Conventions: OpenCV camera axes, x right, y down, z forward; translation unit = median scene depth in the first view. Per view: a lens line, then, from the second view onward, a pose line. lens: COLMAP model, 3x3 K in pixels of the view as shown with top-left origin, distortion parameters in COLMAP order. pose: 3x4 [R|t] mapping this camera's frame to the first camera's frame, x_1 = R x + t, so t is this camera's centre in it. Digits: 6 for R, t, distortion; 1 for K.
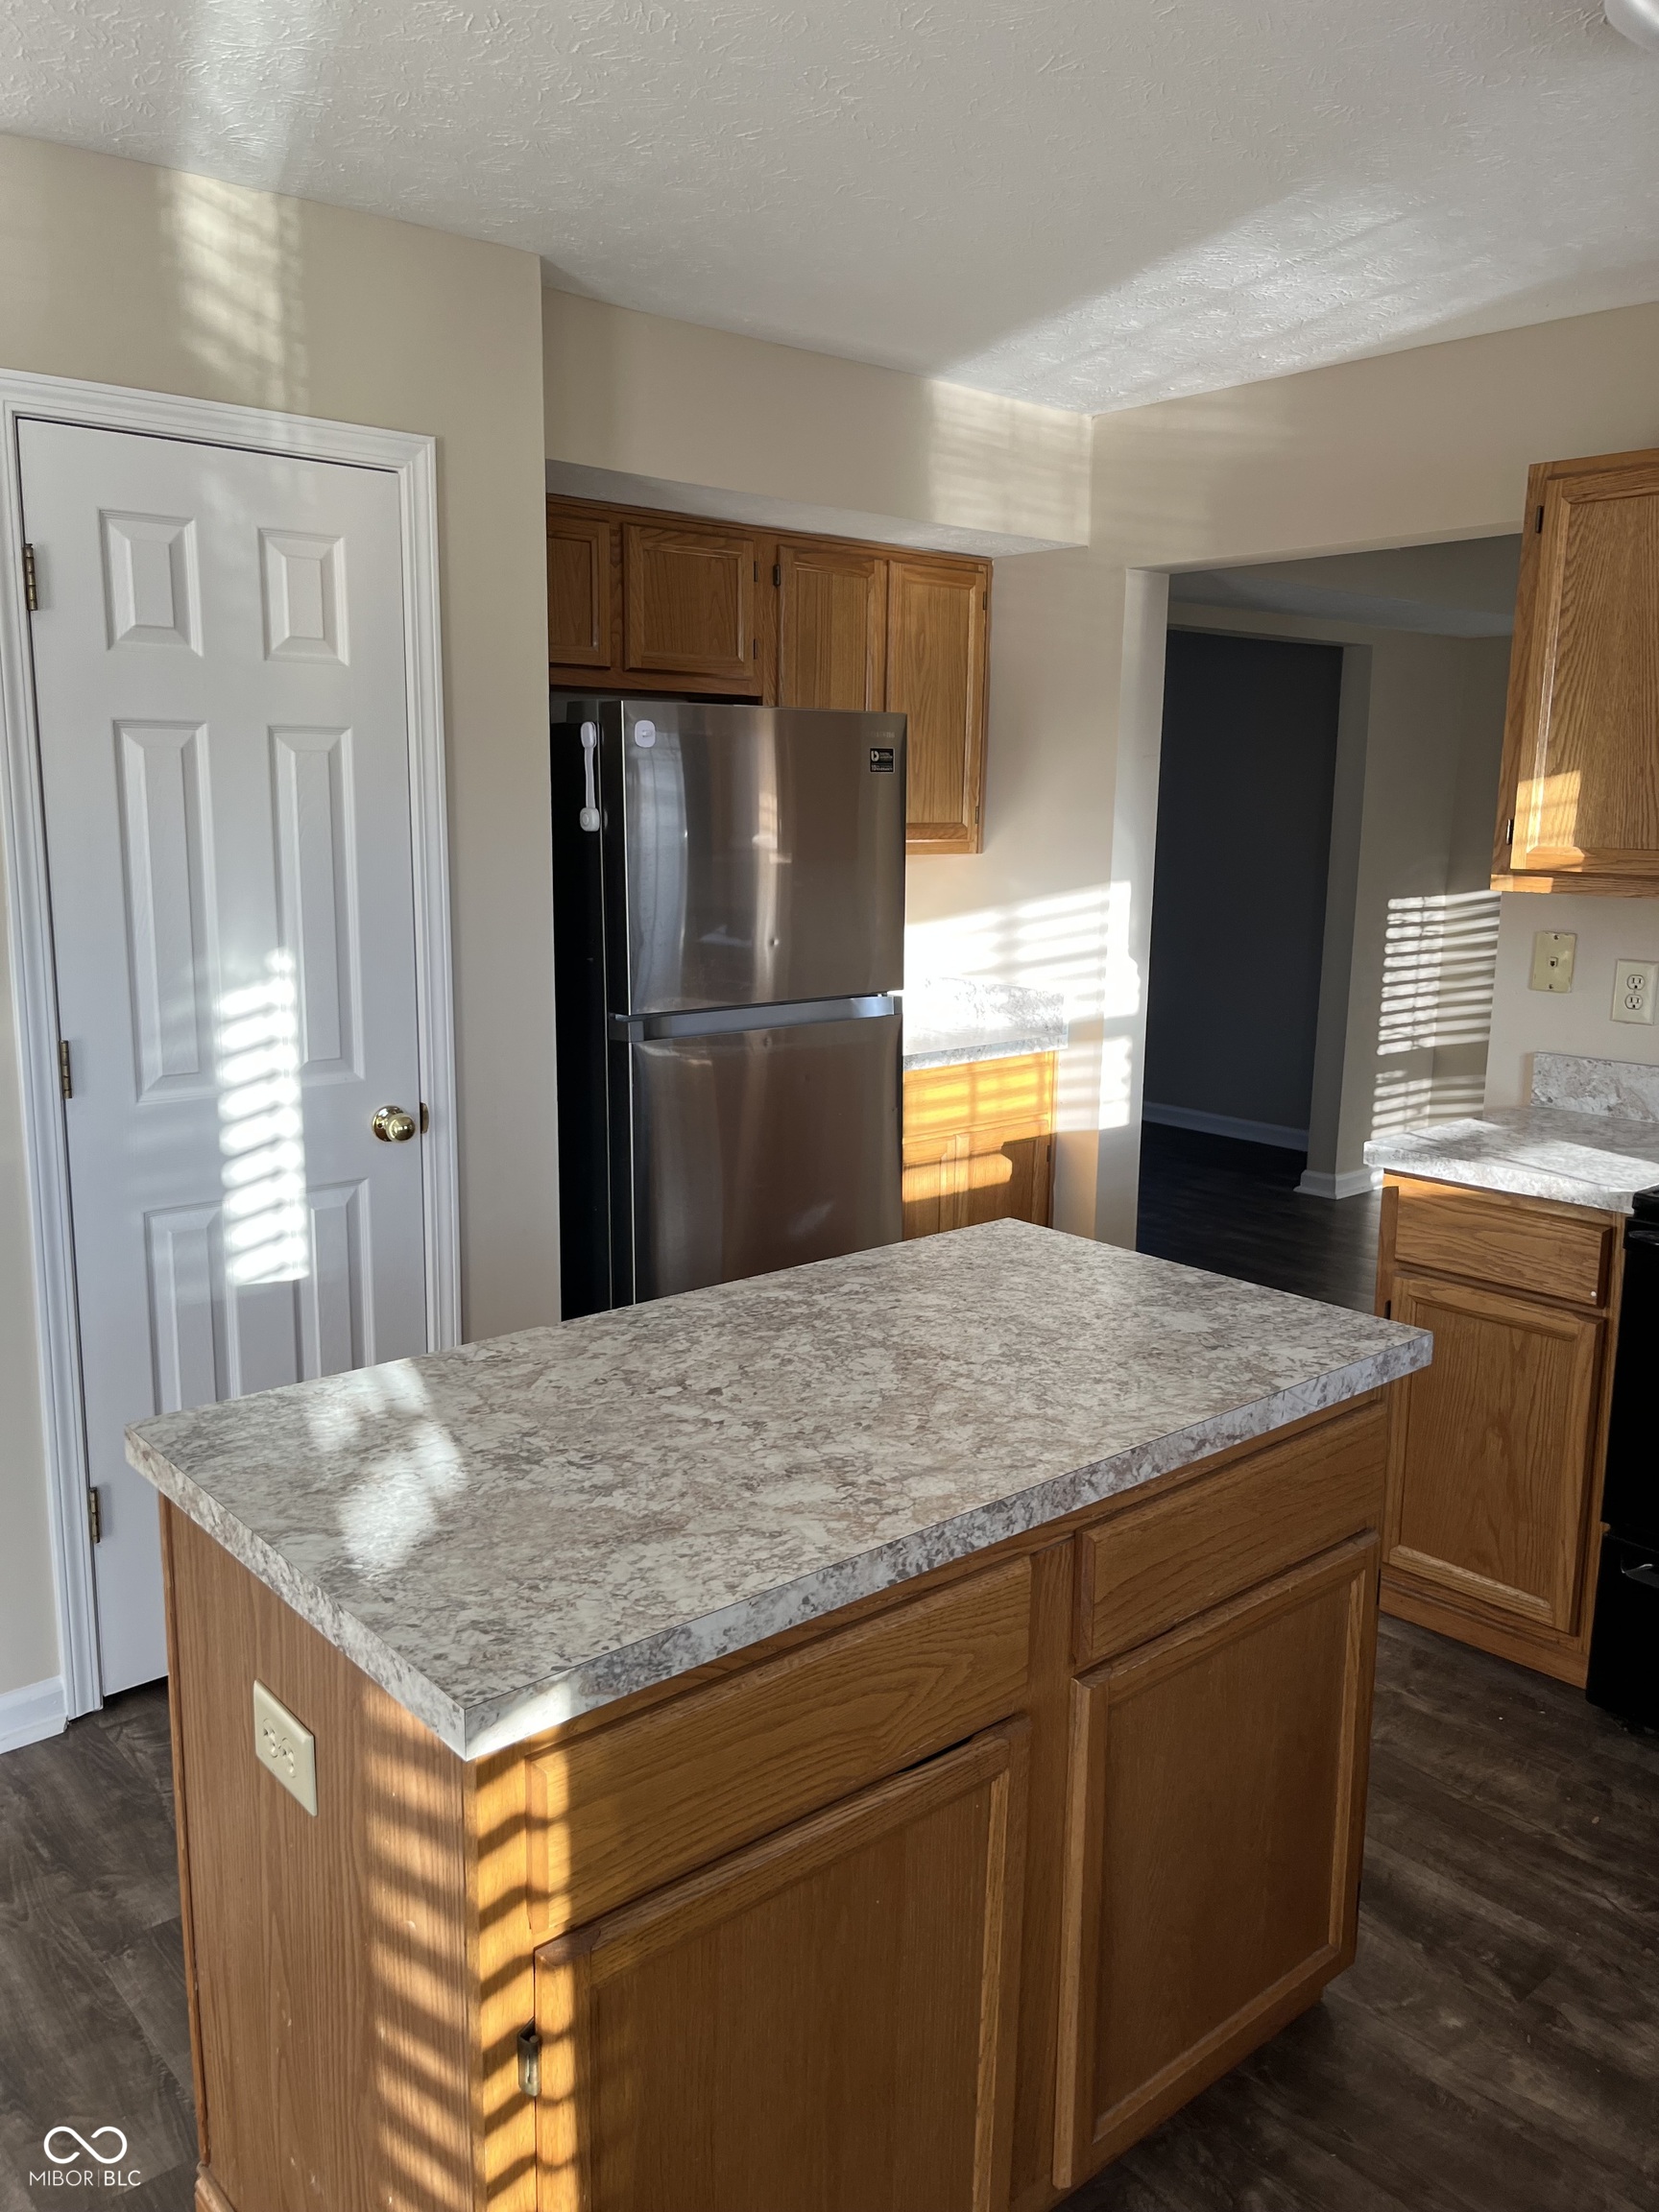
lens RADIAL K [[1695.9, 0, 829.6], [0, 1695.9, 1100.4], [0, 0, 1]] dist [0.006595, -0.009222]
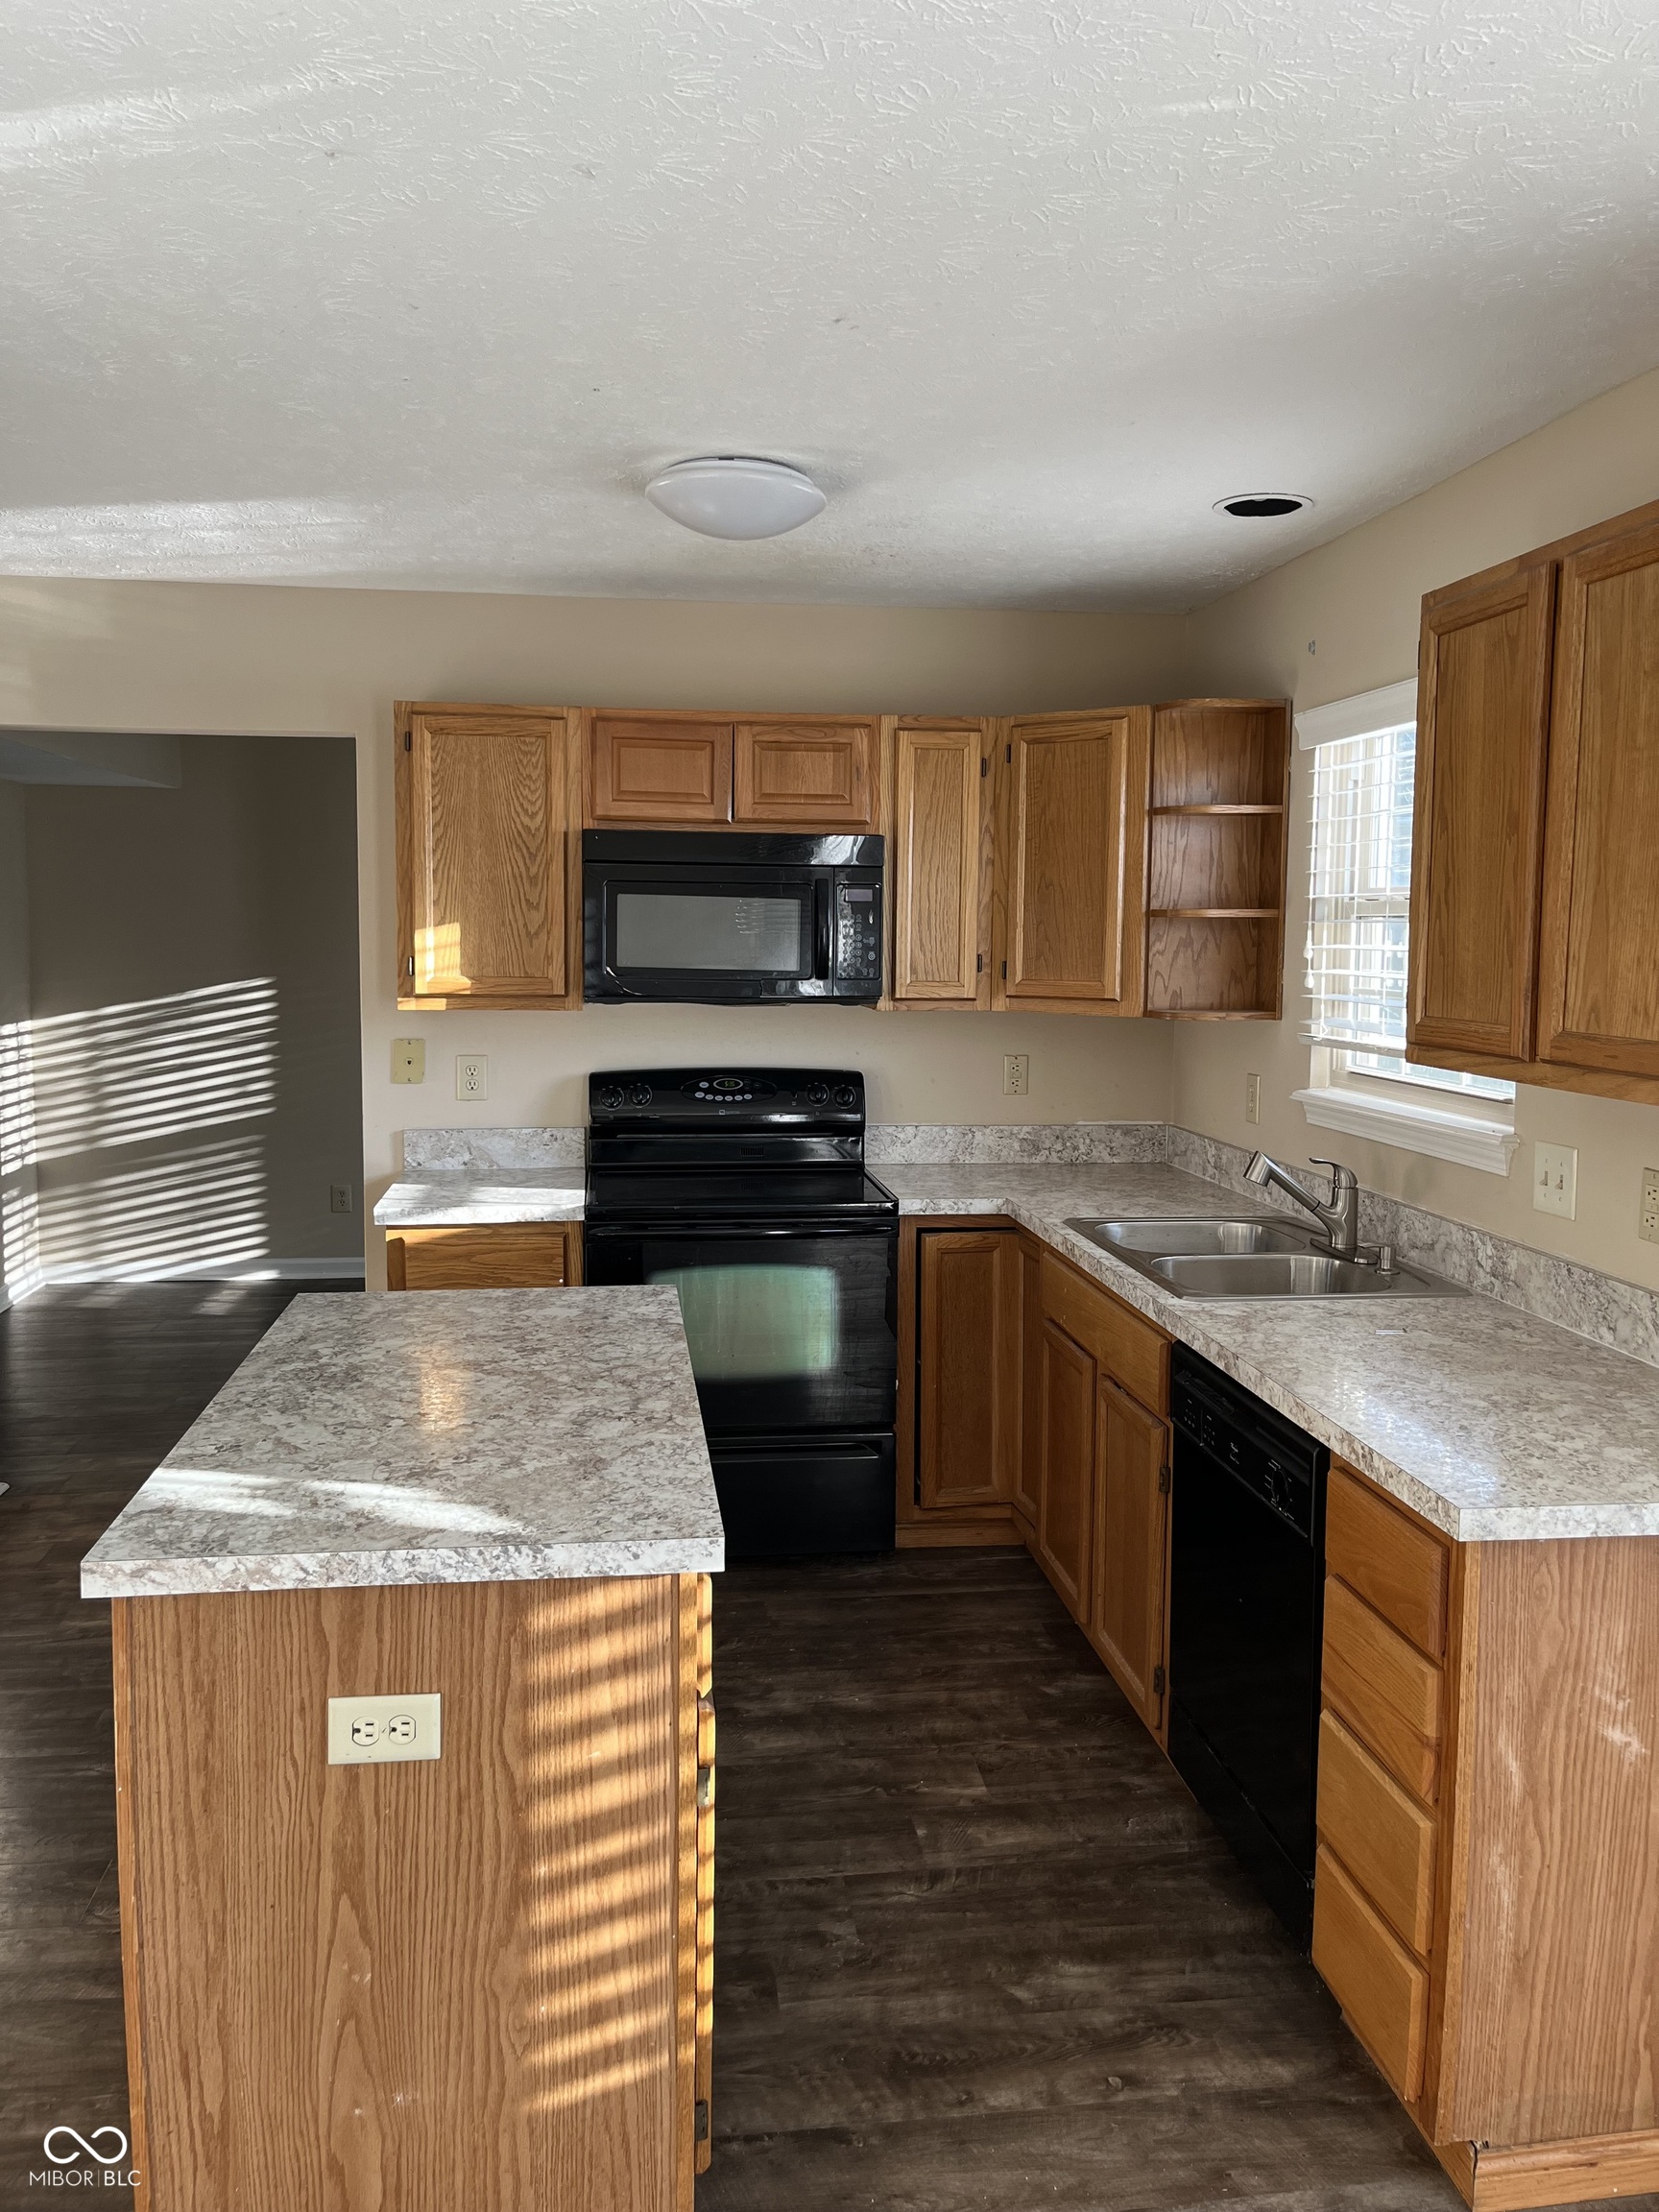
lens RADIAL K [[1695.9, 0, 842.5], [0, 1695.9, 1102.5], [0, 0, 1]] dist [0.006595, -0.009222]
pose [[0.541609, -0.097297, 0.834981, -0.926777], [0.151289, 0.988343, 0.017034, -0.038305], [-0.826904, 0.117098, 0.550016, -0.019507]]
